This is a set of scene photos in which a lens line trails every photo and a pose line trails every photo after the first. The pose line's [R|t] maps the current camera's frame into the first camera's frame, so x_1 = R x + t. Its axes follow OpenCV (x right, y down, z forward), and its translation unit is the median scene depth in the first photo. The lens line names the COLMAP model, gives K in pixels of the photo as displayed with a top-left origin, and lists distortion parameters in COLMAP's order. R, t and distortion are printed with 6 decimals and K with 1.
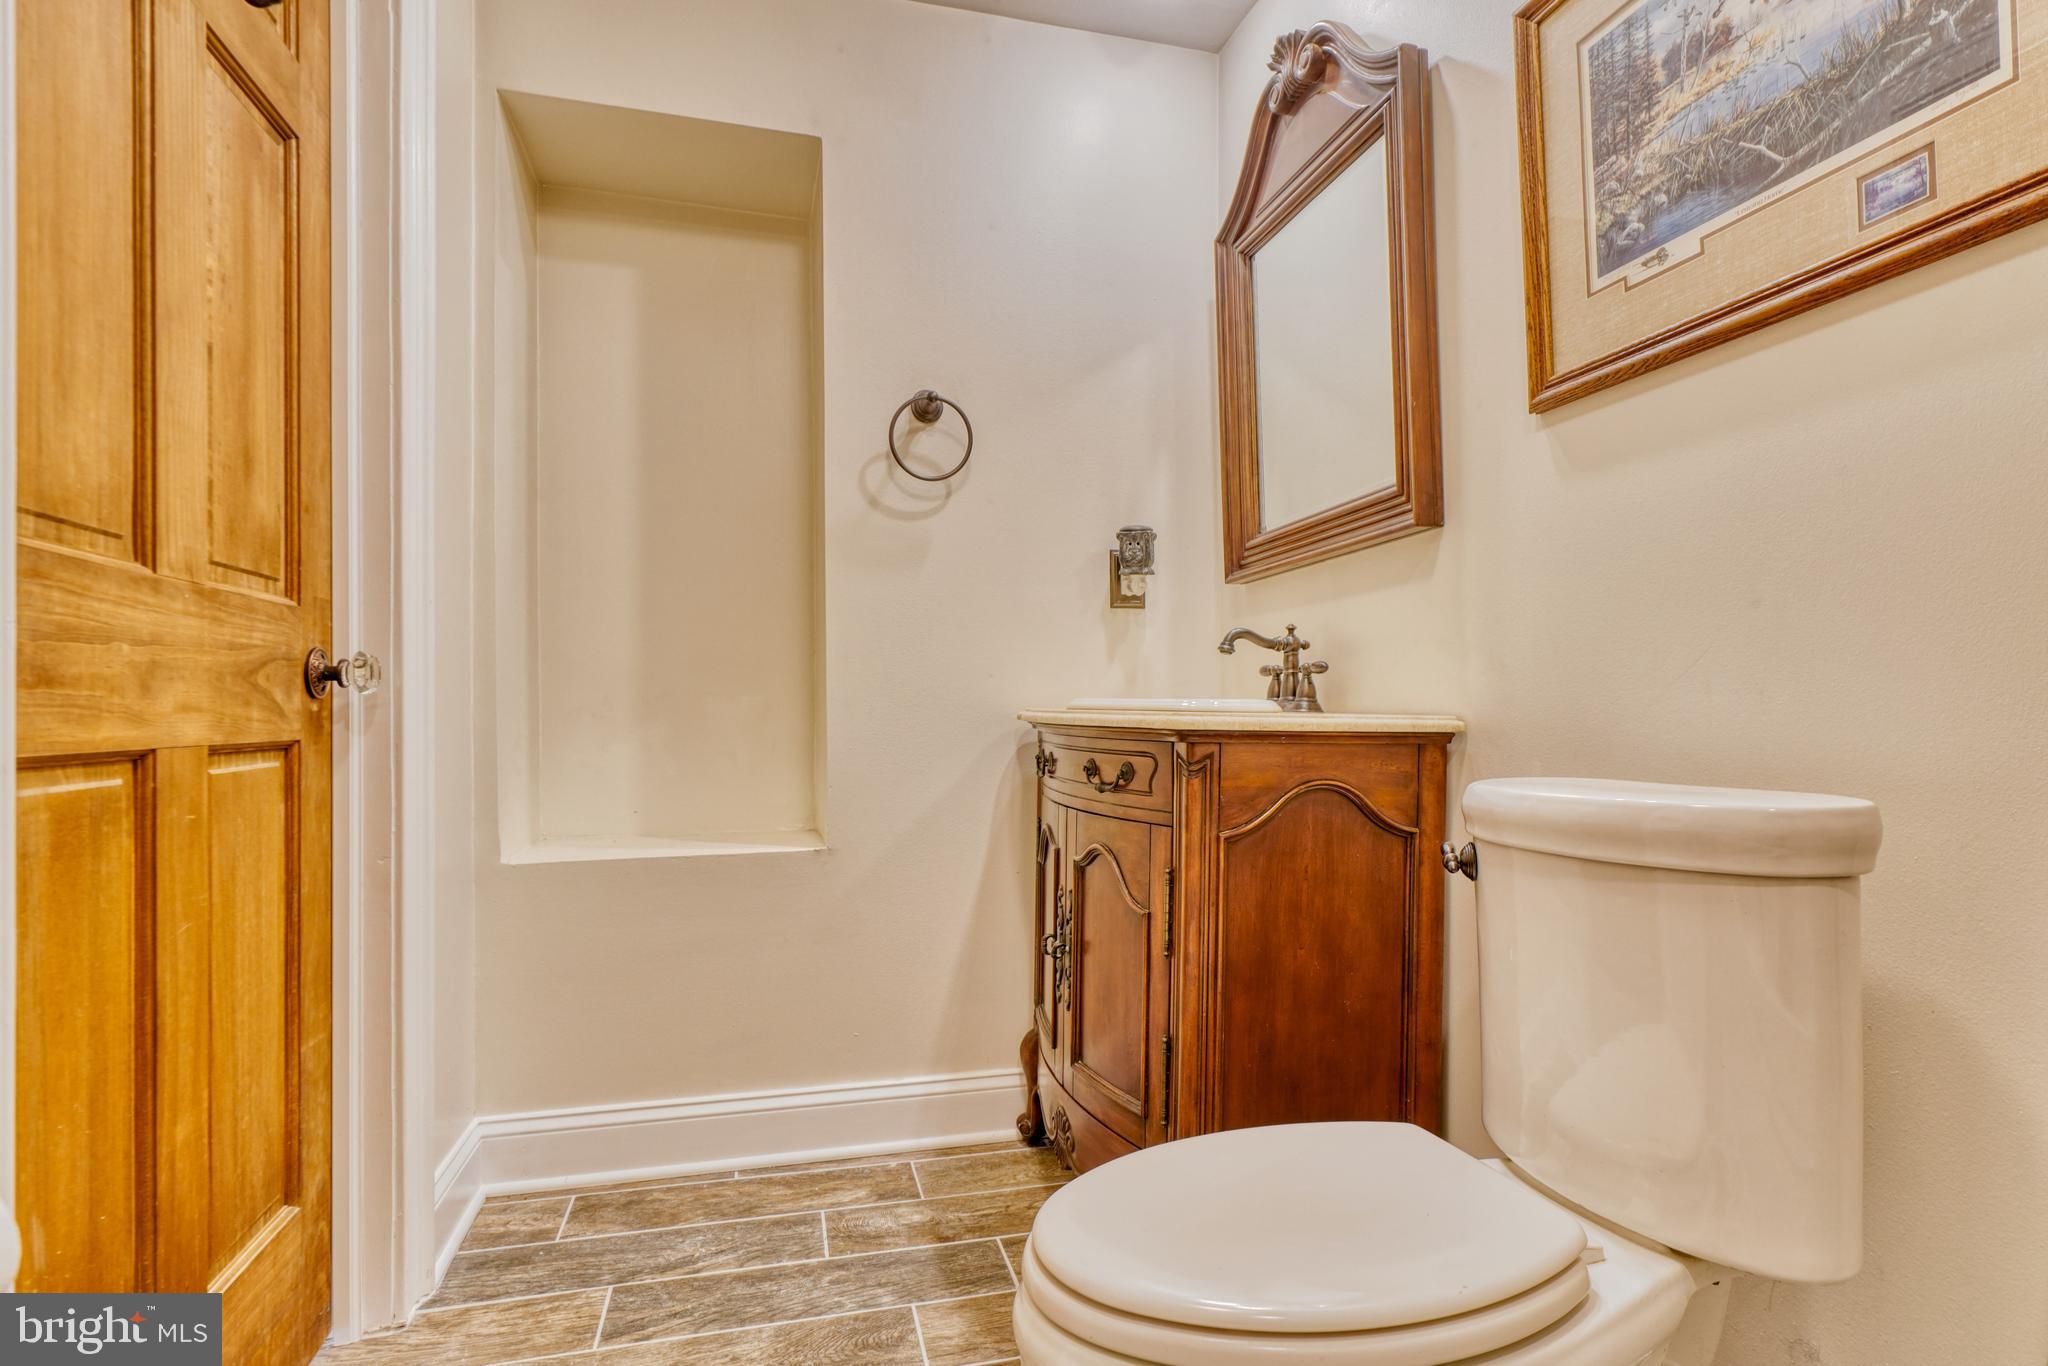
lens RADIAL K [[1020.1, 0, 1048.9], [0, 1020.1, 710.4], [0, 0, 1]] dist [-0.013402, 0.006640]
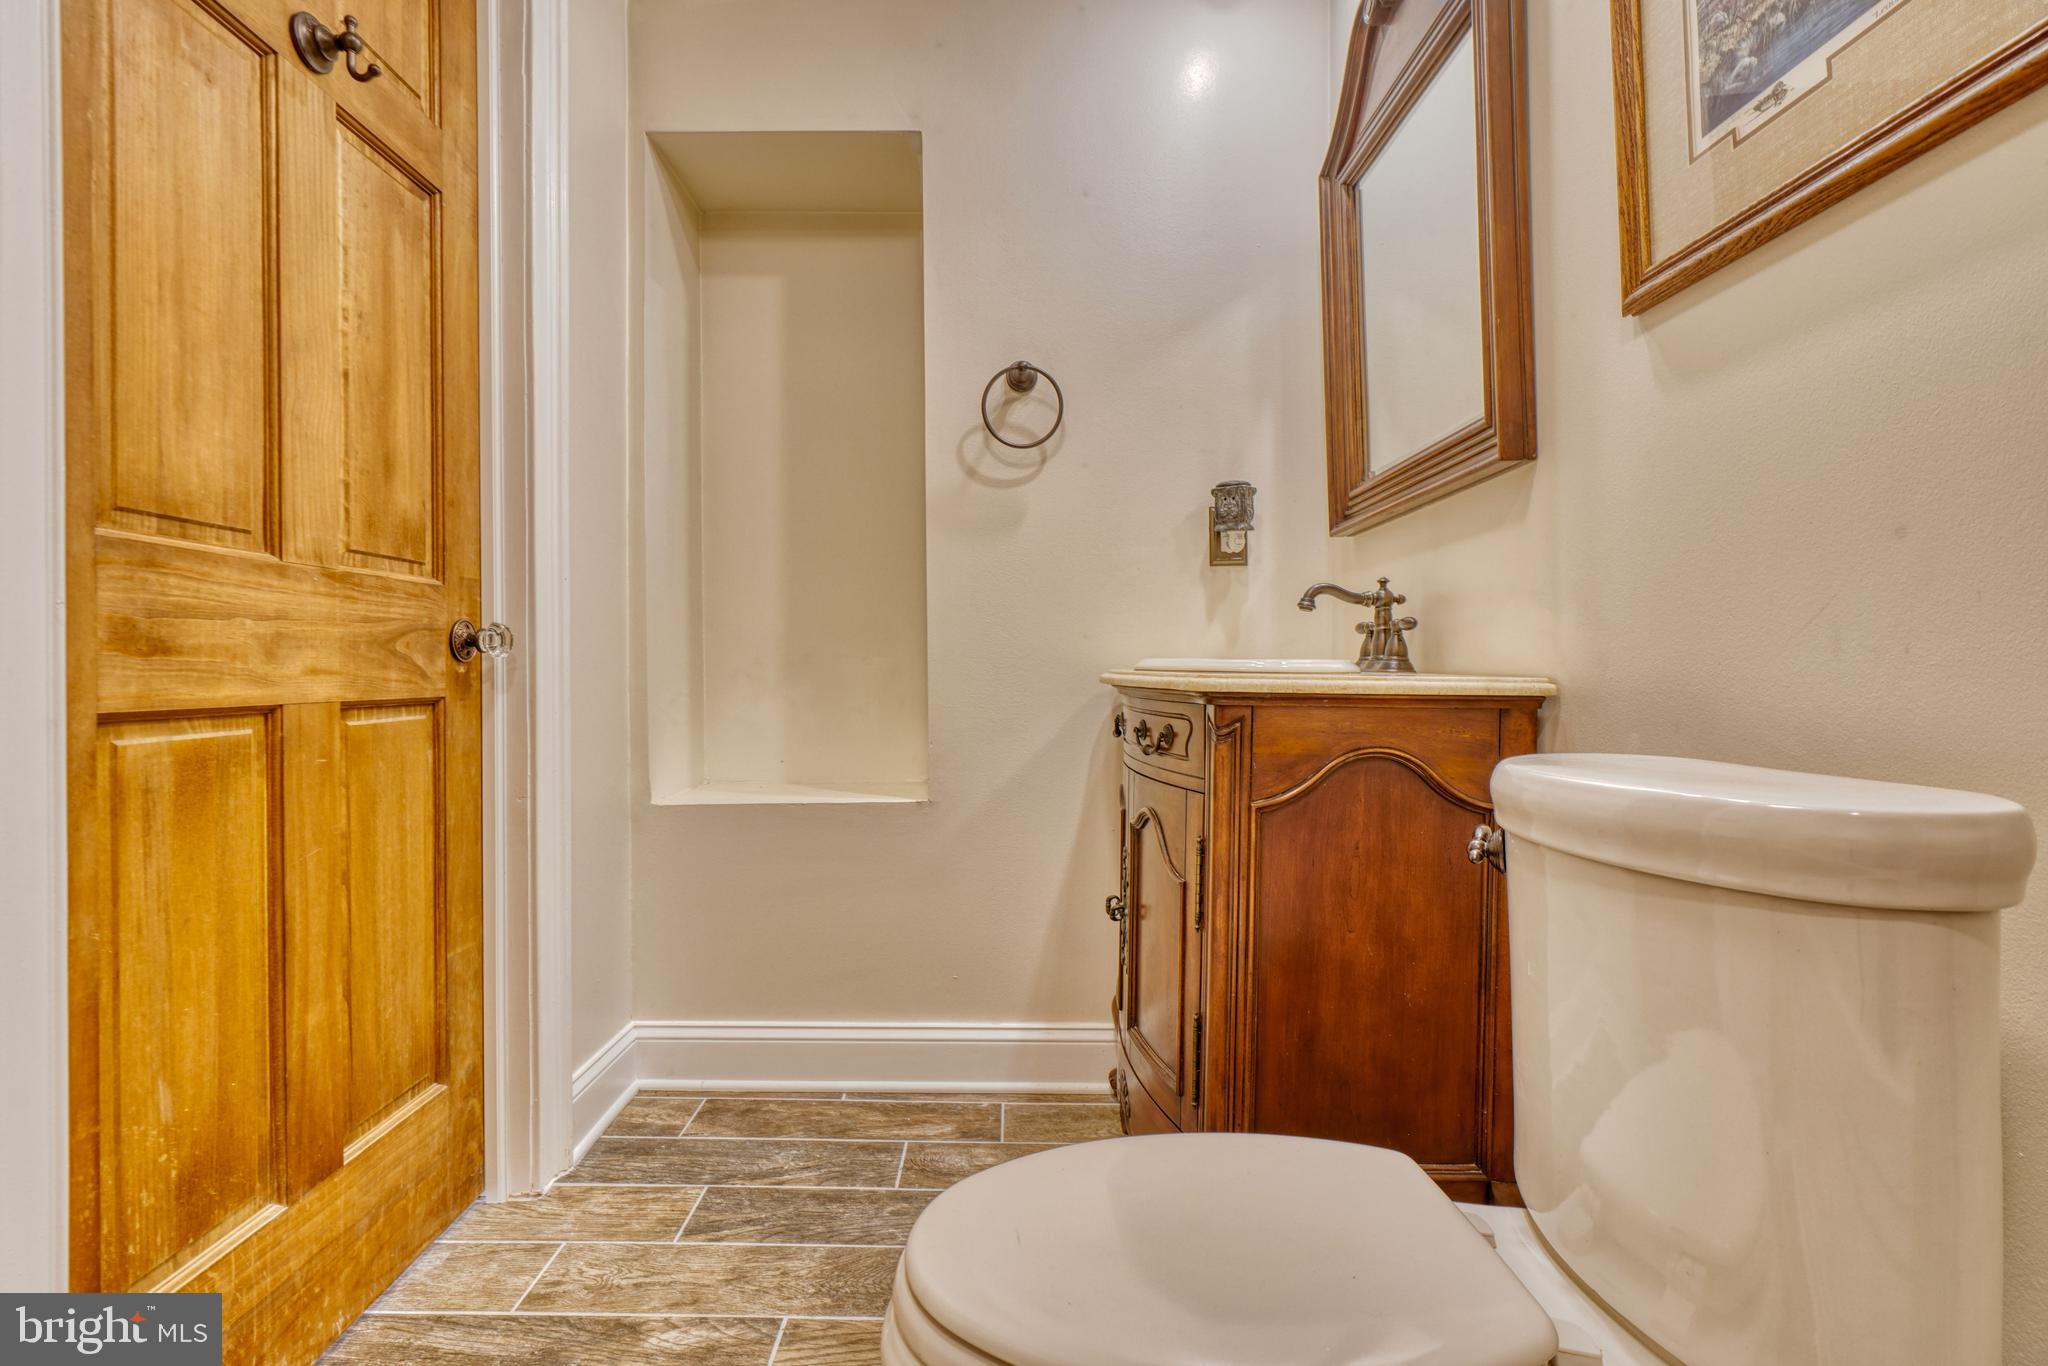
lens RADIAL K [[942.7, 0, 1005.0], [0, 942.7, 675.7], [0, 0, 1]] dist [-0.011451, 0.005165]
pose [[0.960883, 0.000095, -0.276955, 0.192288], [0.001976, 0.999972, 0.007198, -0.002525], [0.276948, -0.007463, 0.960856, 0.111945]]
